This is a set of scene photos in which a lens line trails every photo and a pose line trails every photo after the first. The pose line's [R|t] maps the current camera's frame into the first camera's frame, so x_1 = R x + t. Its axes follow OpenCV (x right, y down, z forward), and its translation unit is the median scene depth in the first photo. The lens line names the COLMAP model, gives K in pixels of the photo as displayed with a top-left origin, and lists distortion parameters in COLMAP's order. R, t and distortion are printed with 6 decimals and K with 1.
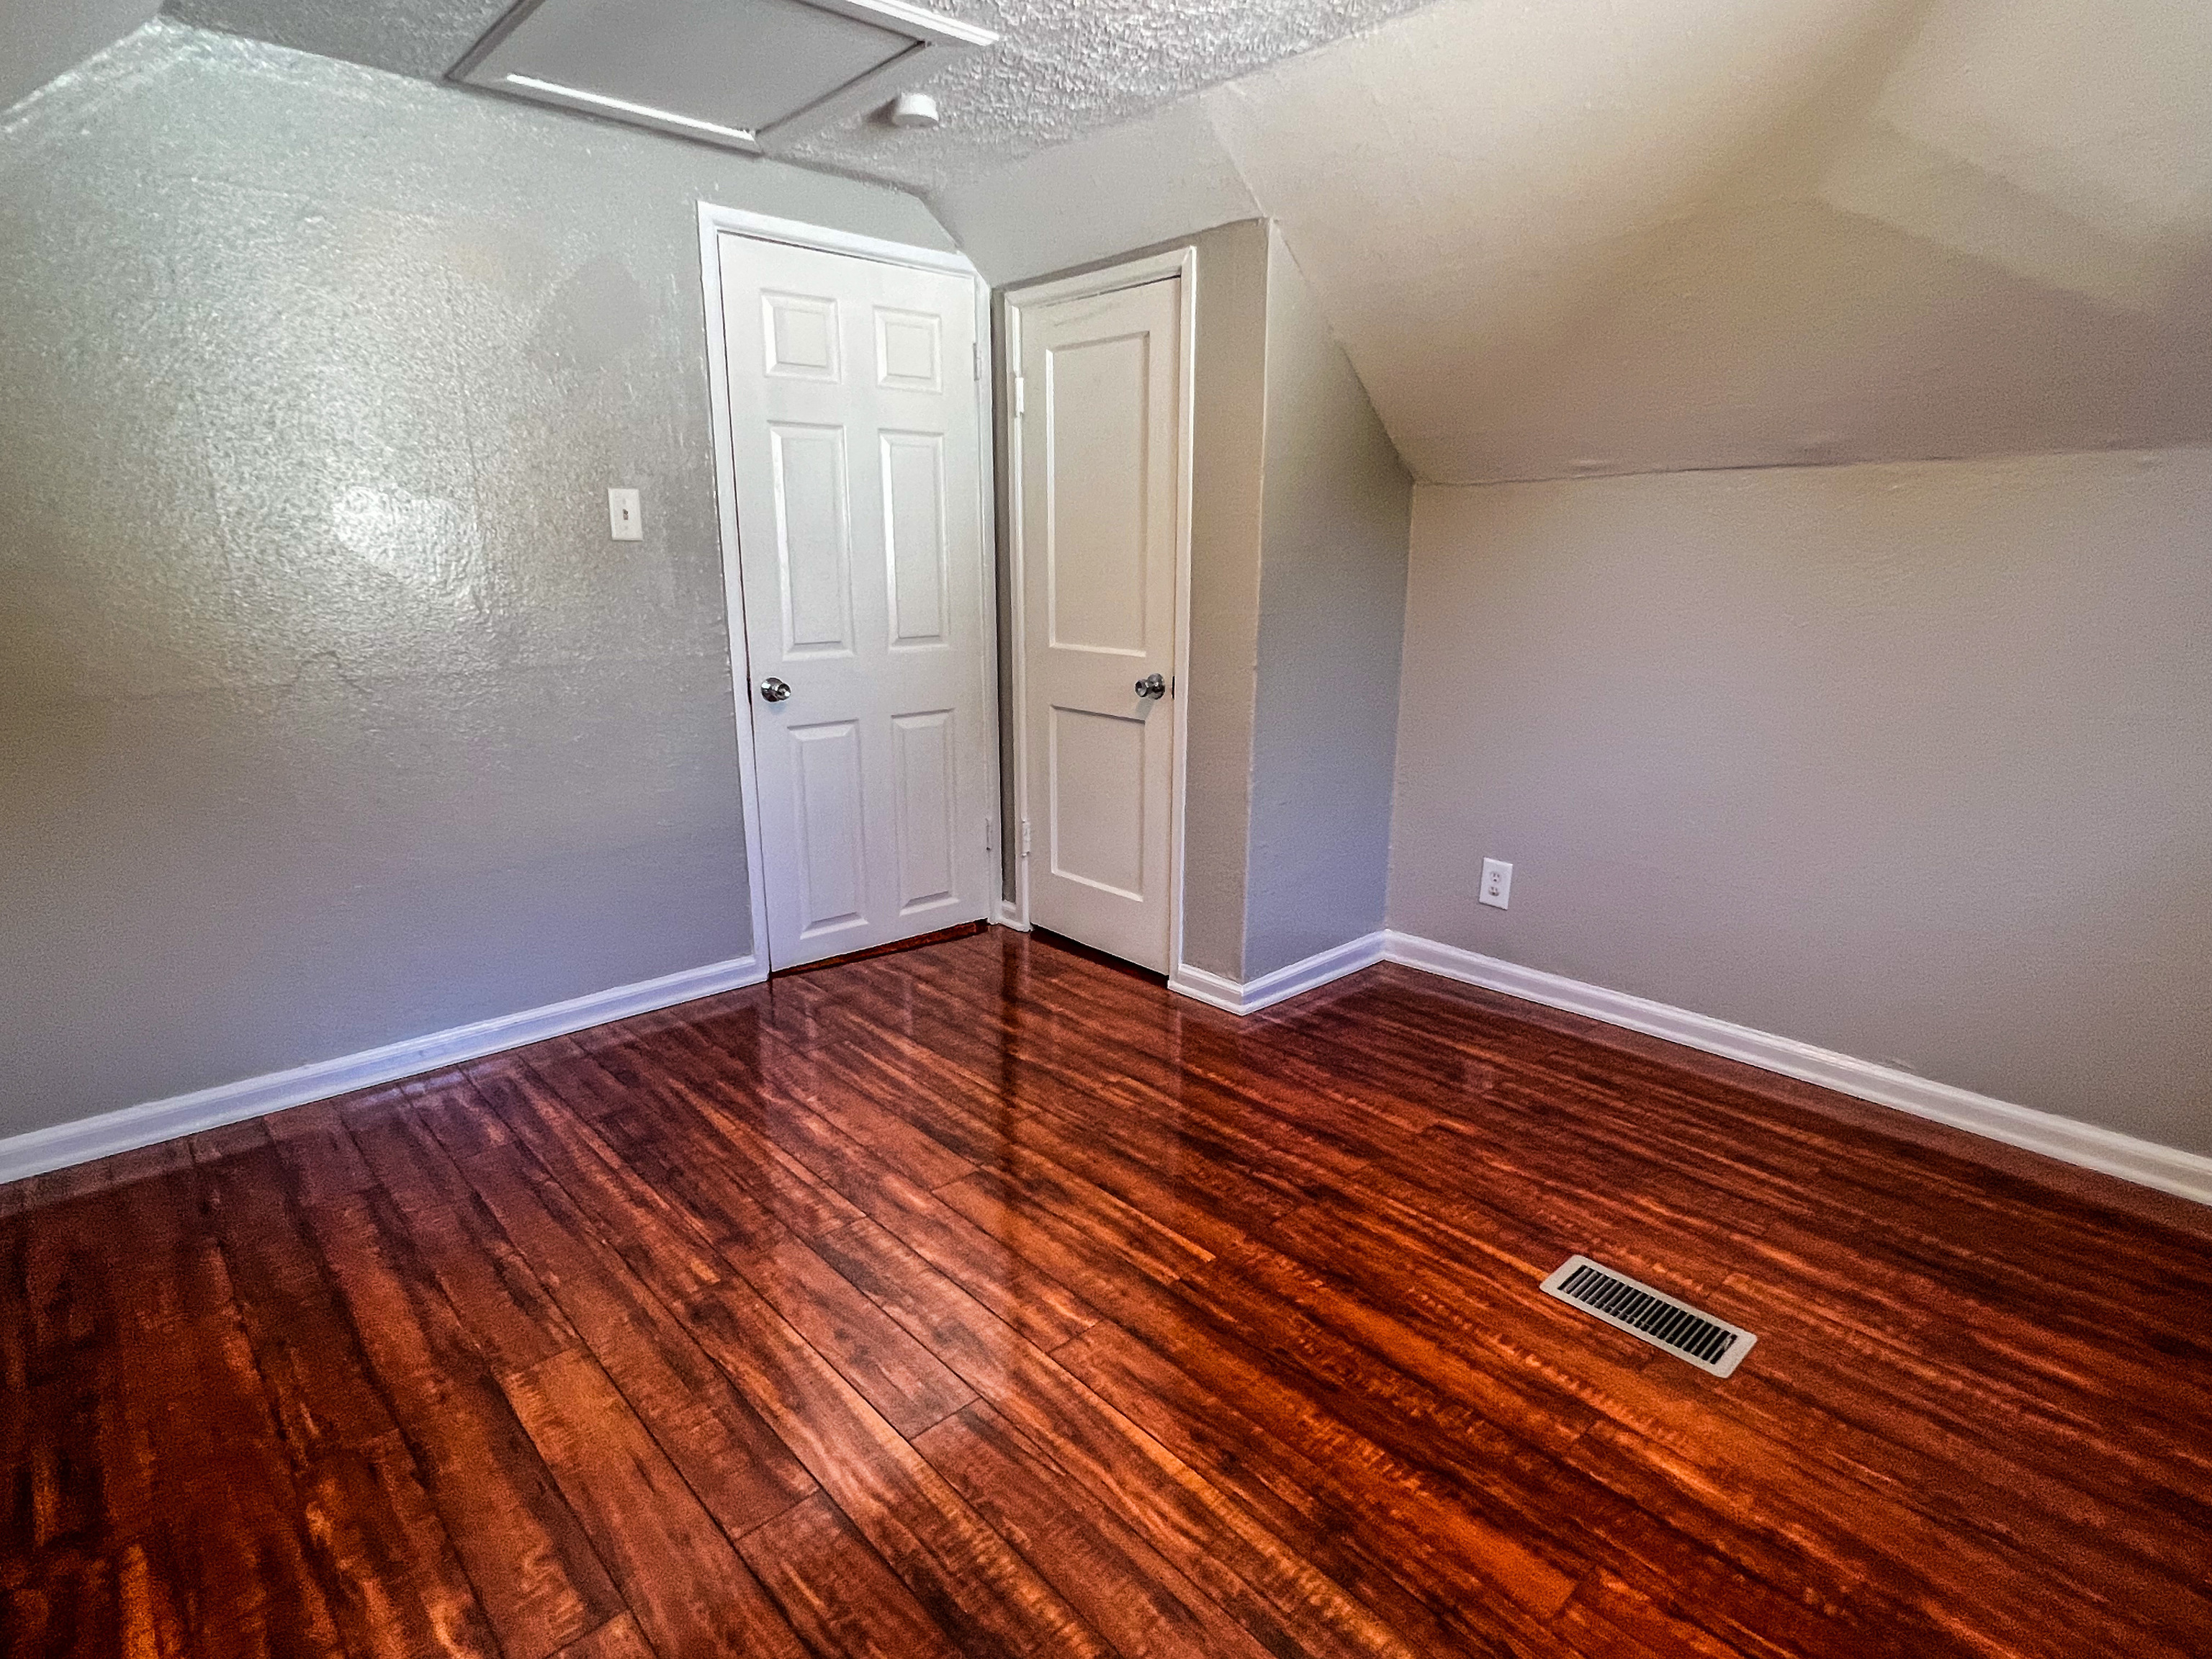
lens RADIAL K [[1166.9, 0, 1113.0], [0, 1166.9, 825.3], [0, 0, 1]] dist [0.006631, 0.000600]
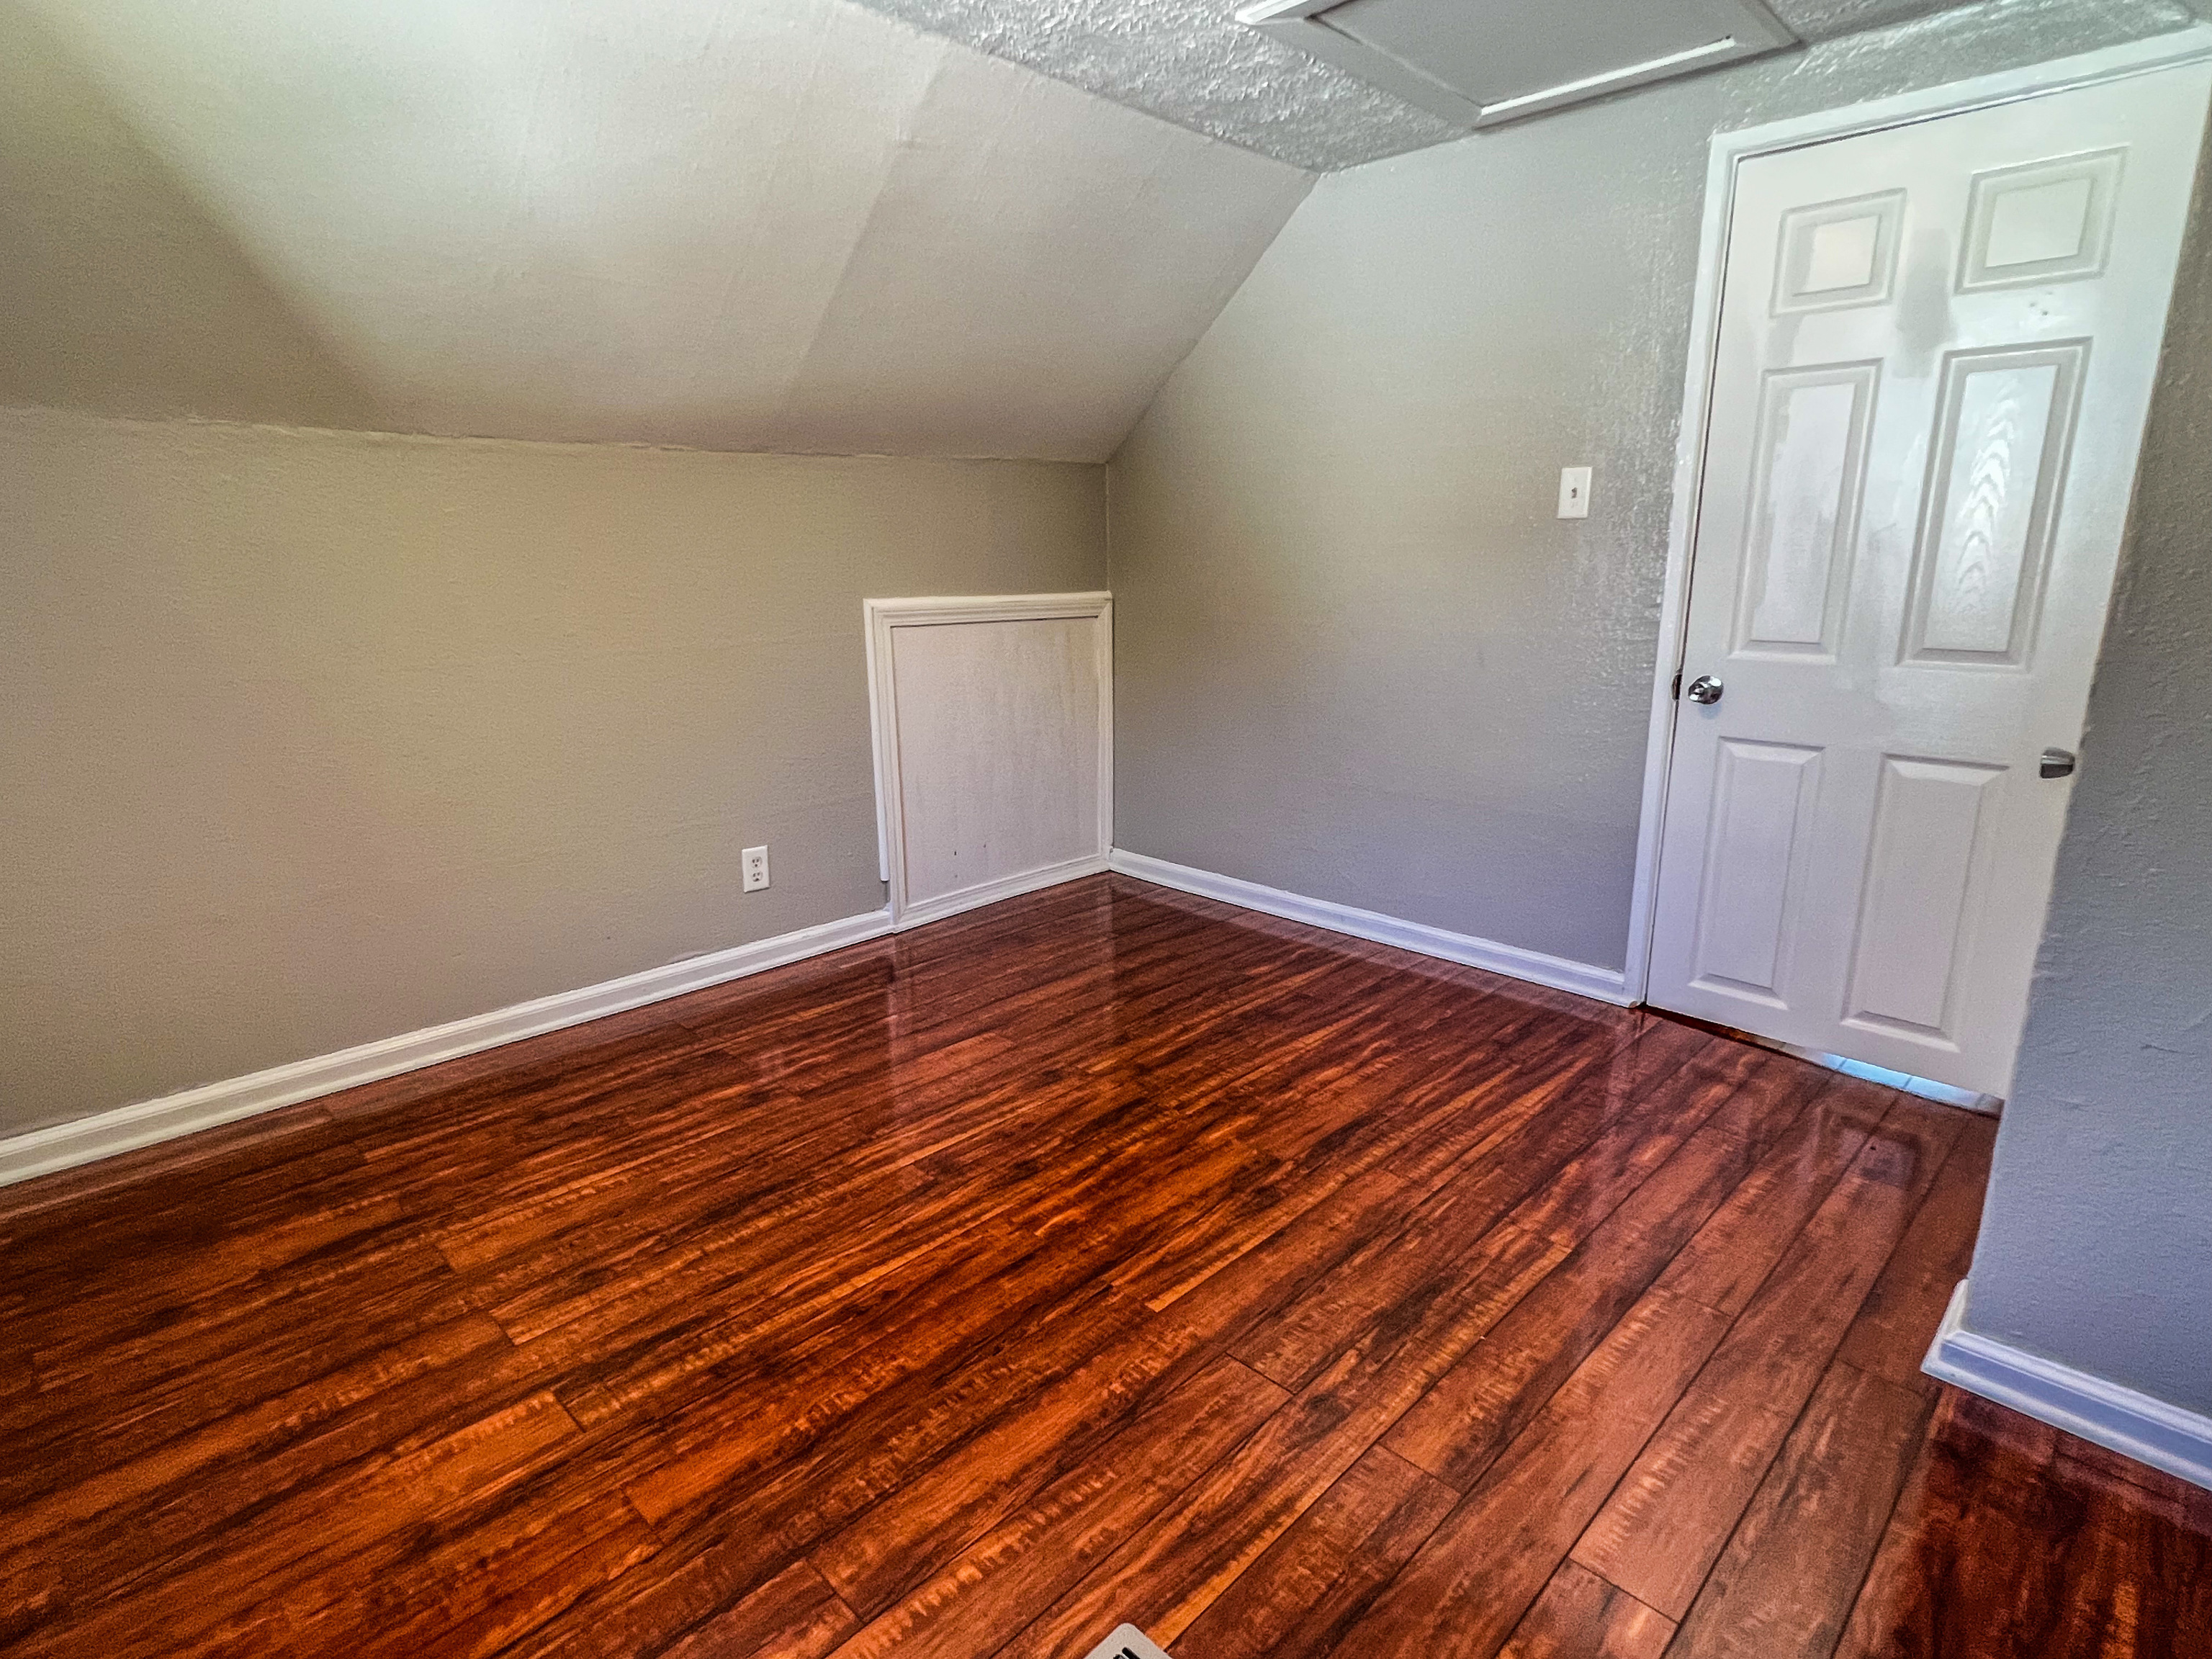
lens RADIAL K [[1166.9, 0, 1091.0], [0, 1166.9, 831.4], [0, 0, 1]] dist [0.006631, 0.000600]
pose [[0.037604, 0.235568, -0.971130, 0.810085], [-0.229551, 0.947866, 0.221036, -0.152573], [0.972570, 0.214612, 0.089718, 0.742706]]
